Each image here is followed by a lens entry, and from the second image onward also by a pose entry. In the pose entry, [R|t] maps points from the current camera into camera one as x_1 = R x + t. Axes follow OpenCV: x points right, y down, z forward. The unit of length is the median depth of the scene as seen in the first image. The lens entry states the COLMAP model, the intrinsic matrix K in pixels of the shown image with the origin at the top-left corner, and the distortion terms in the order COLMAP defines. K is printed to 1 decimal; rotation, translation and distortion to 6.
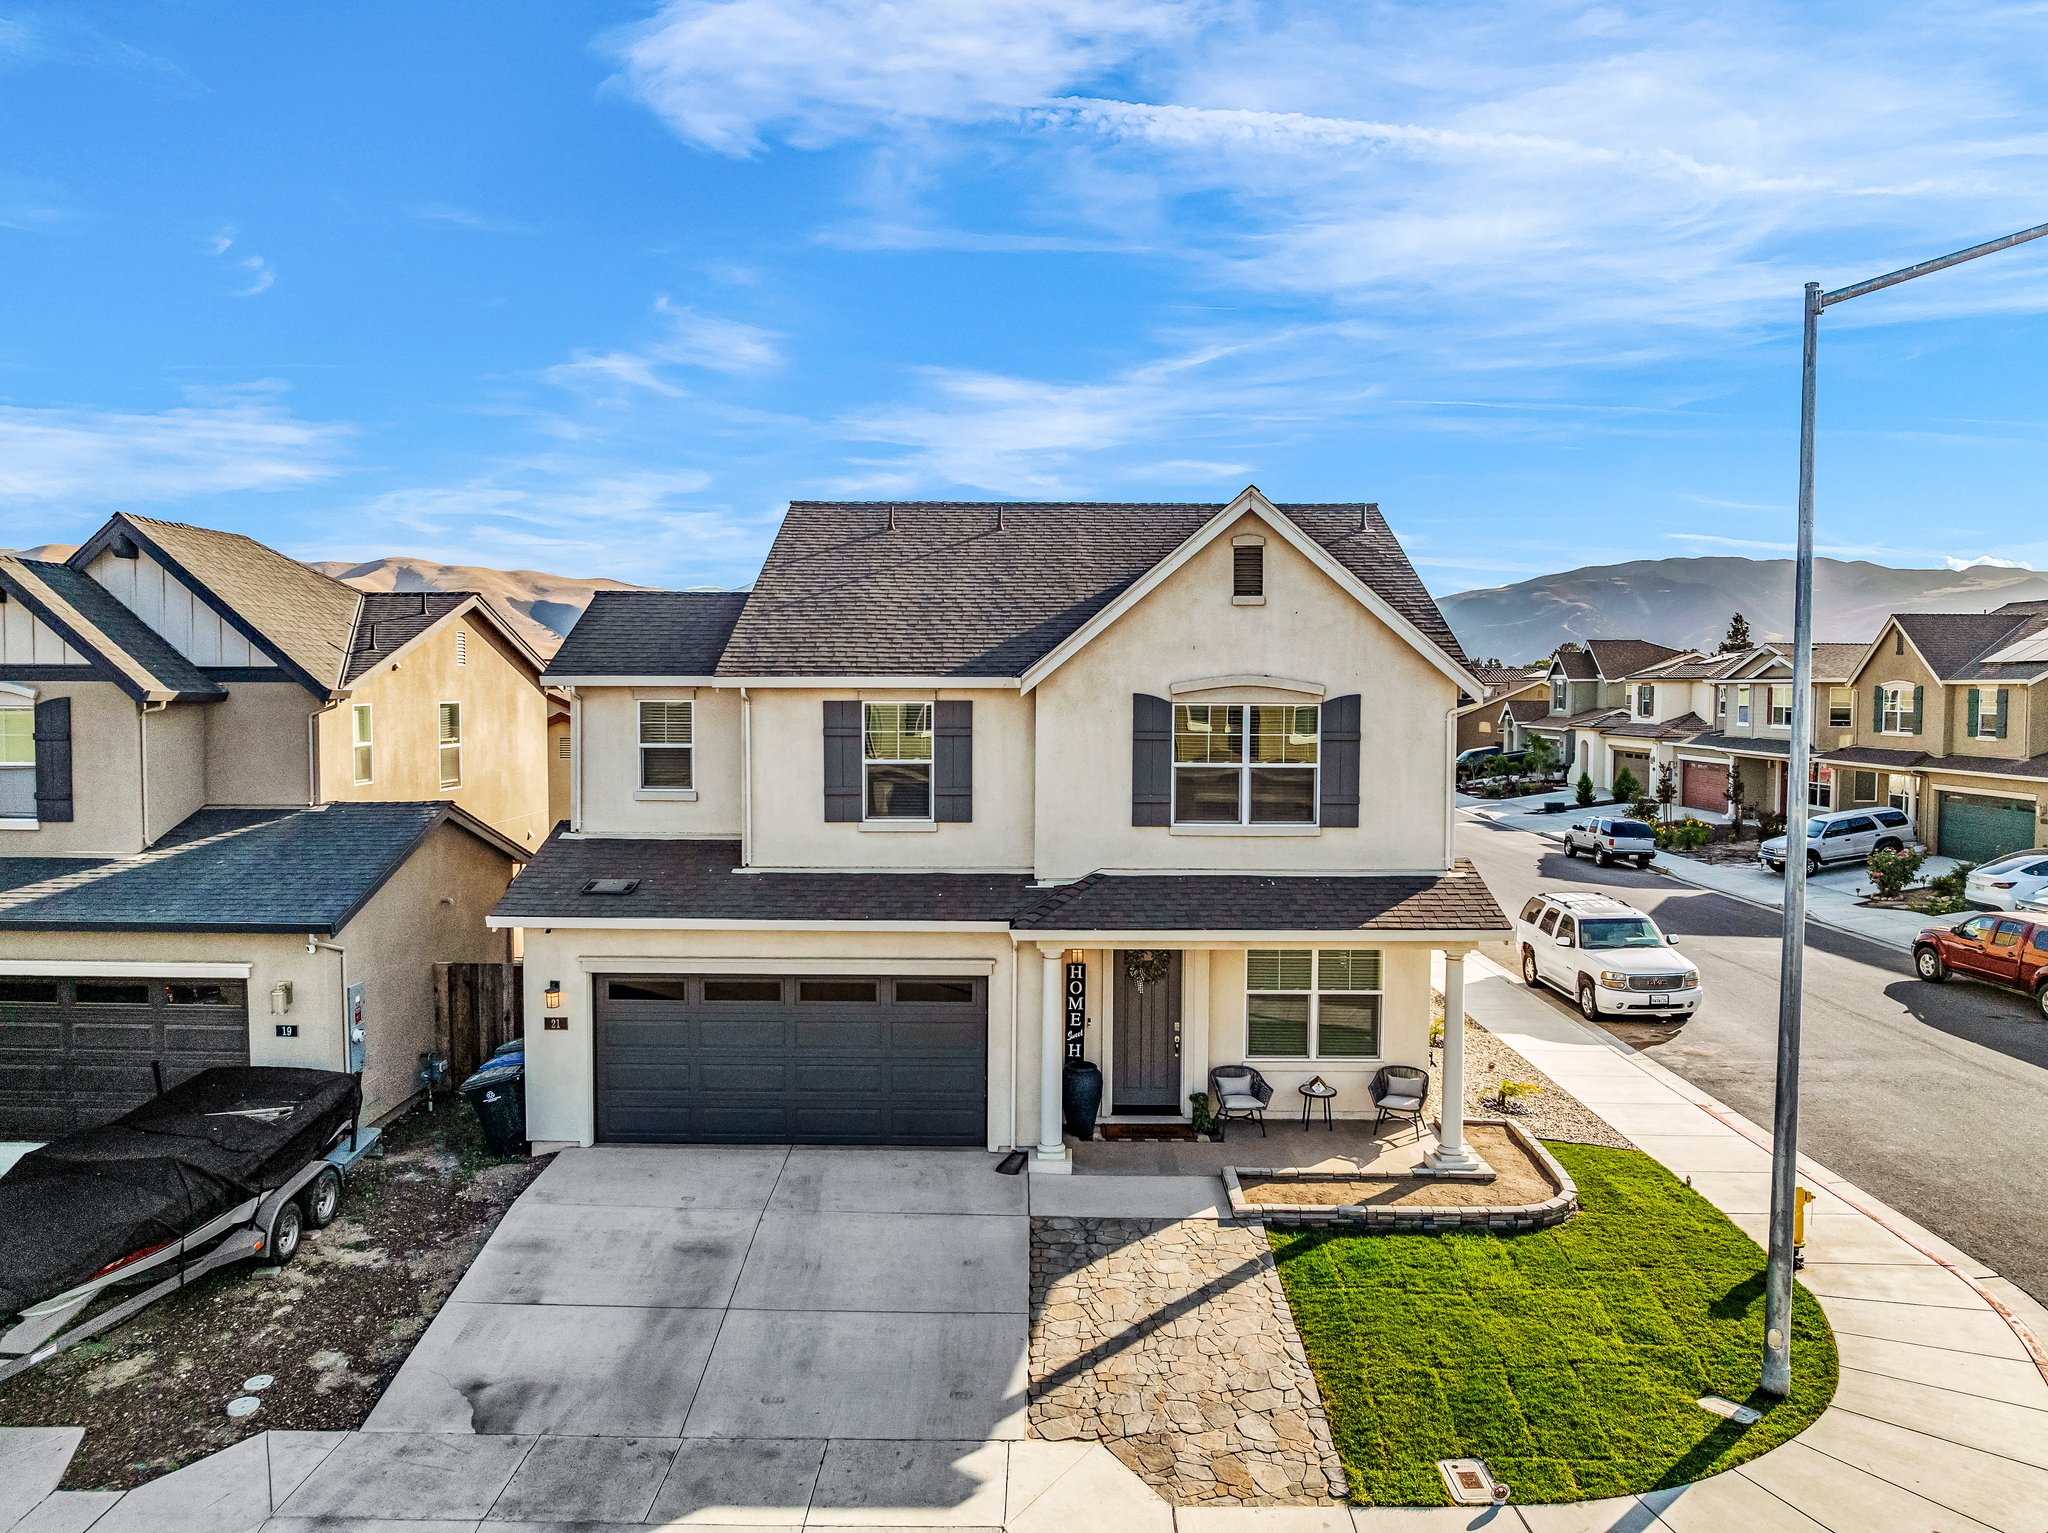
lens RADIAL K [[1447.7, 0, 1022.6], [0, 1447.7, 757.6], [0, 0, 1]] dist [-0.059042, 0.031274]
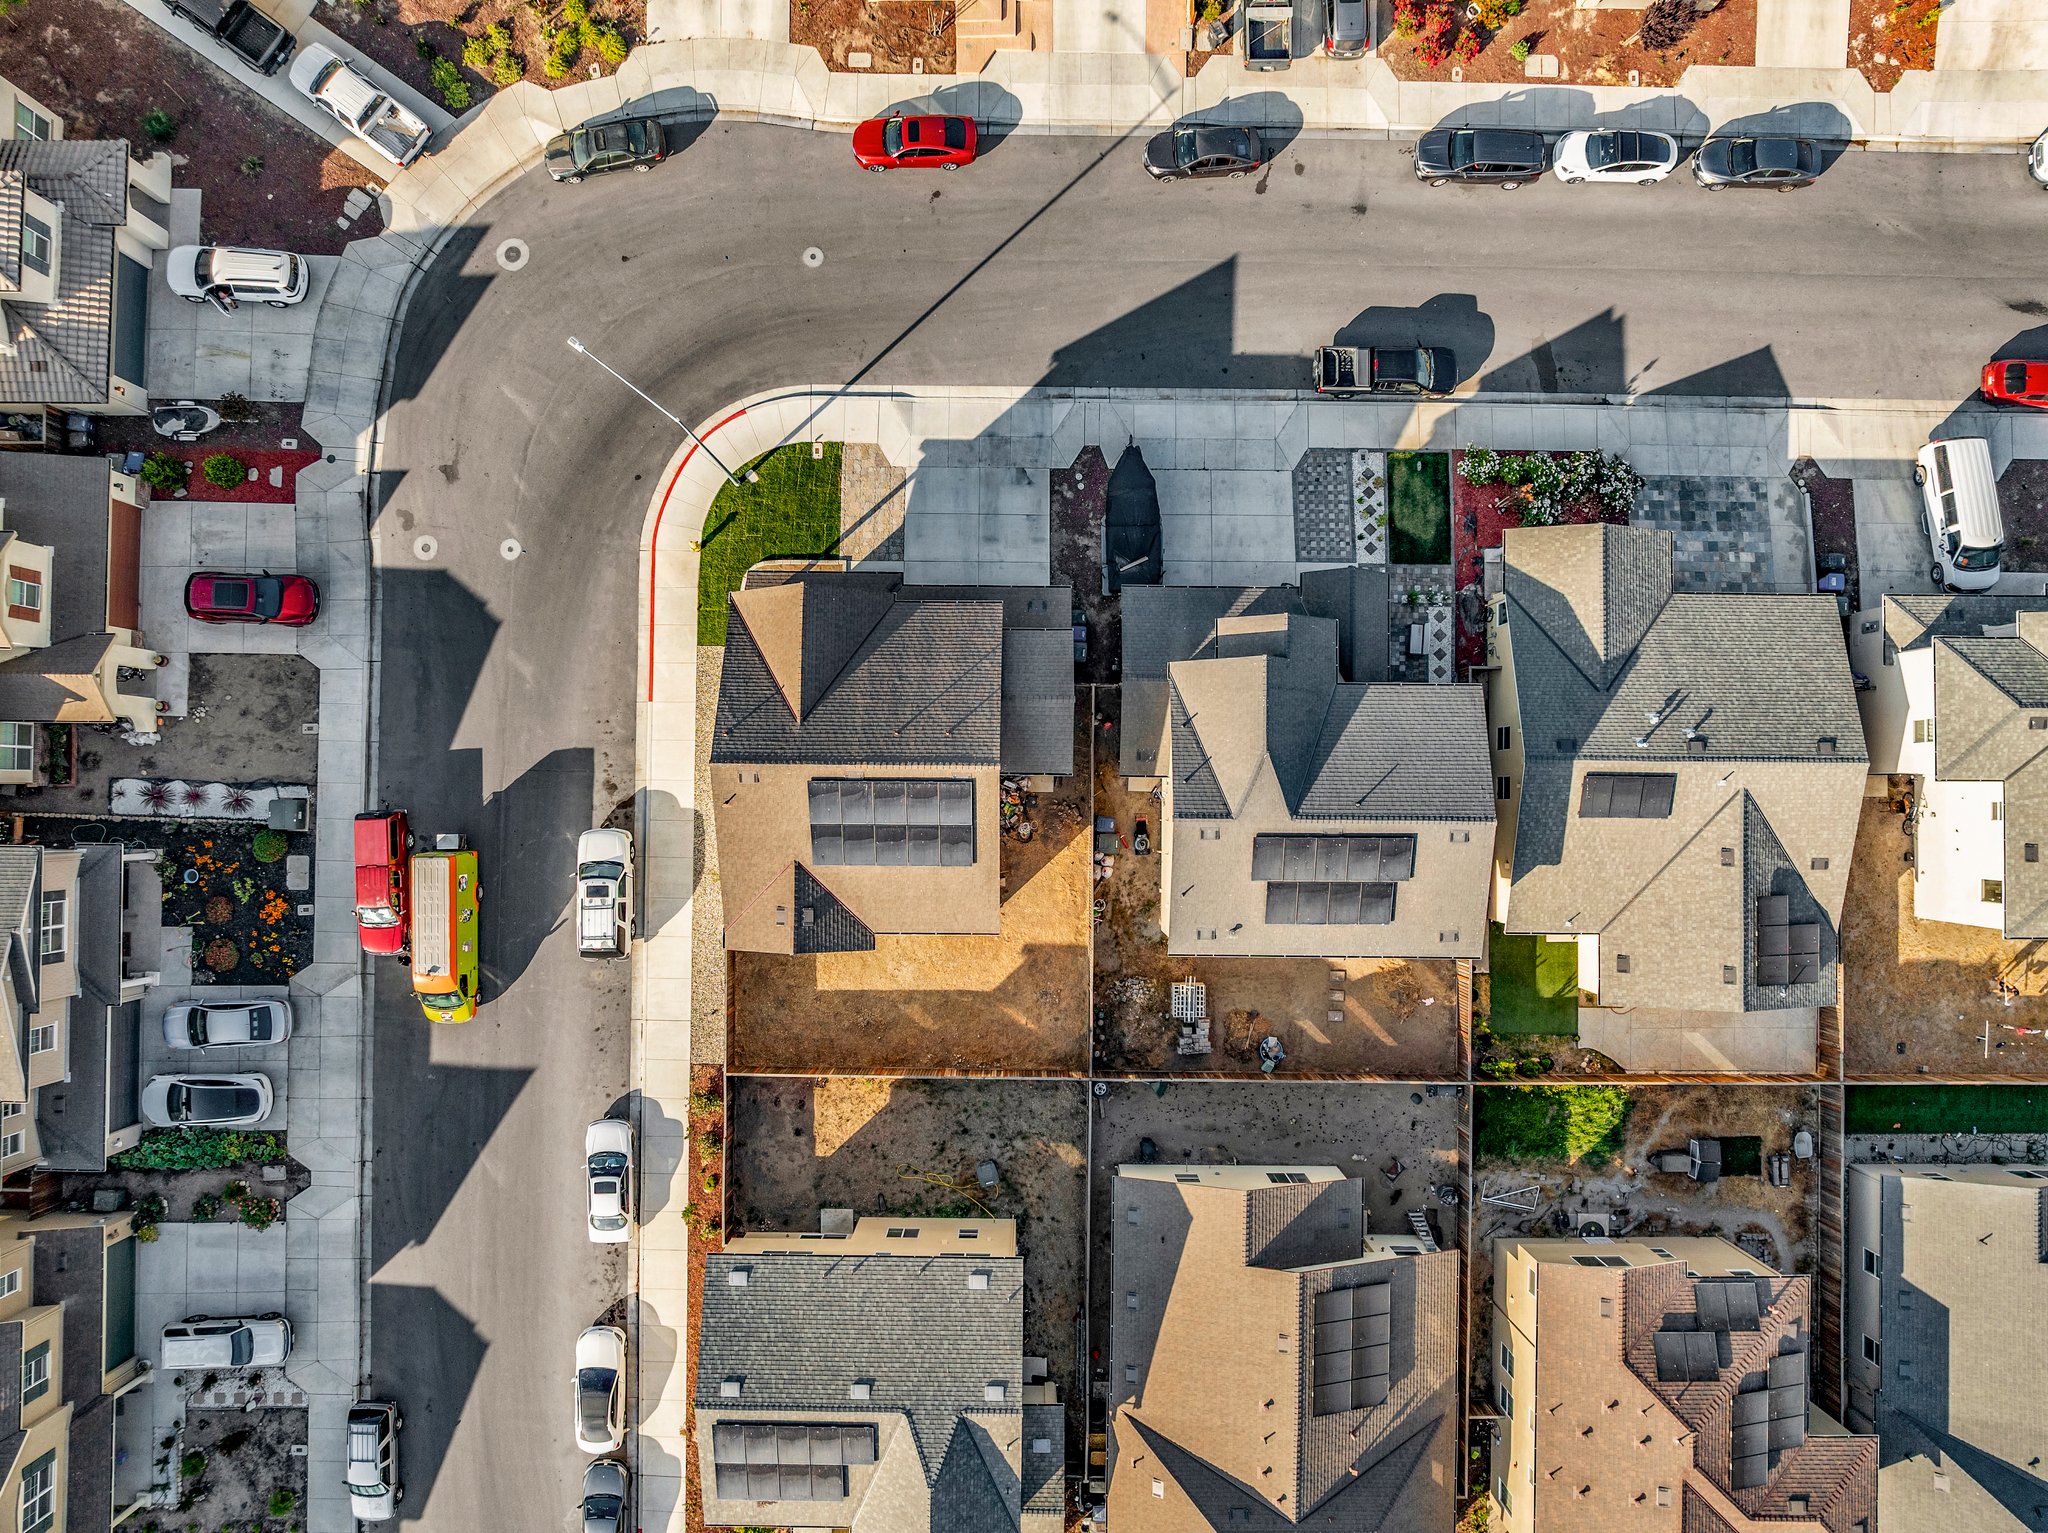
lens RADIAL K [[1442.7, 0, 1024.0], [0, 1442.7, 766.5], [0, 0, 1]] dist [-0.036697, -0.003795]
pose [[-0.999996, 0.002239, -0.001717, -0.260012], [-0.001759, -0.018727, 0.999823, -2.972553], [0.002207, 0.999822, 0.018730, 1.313926]]
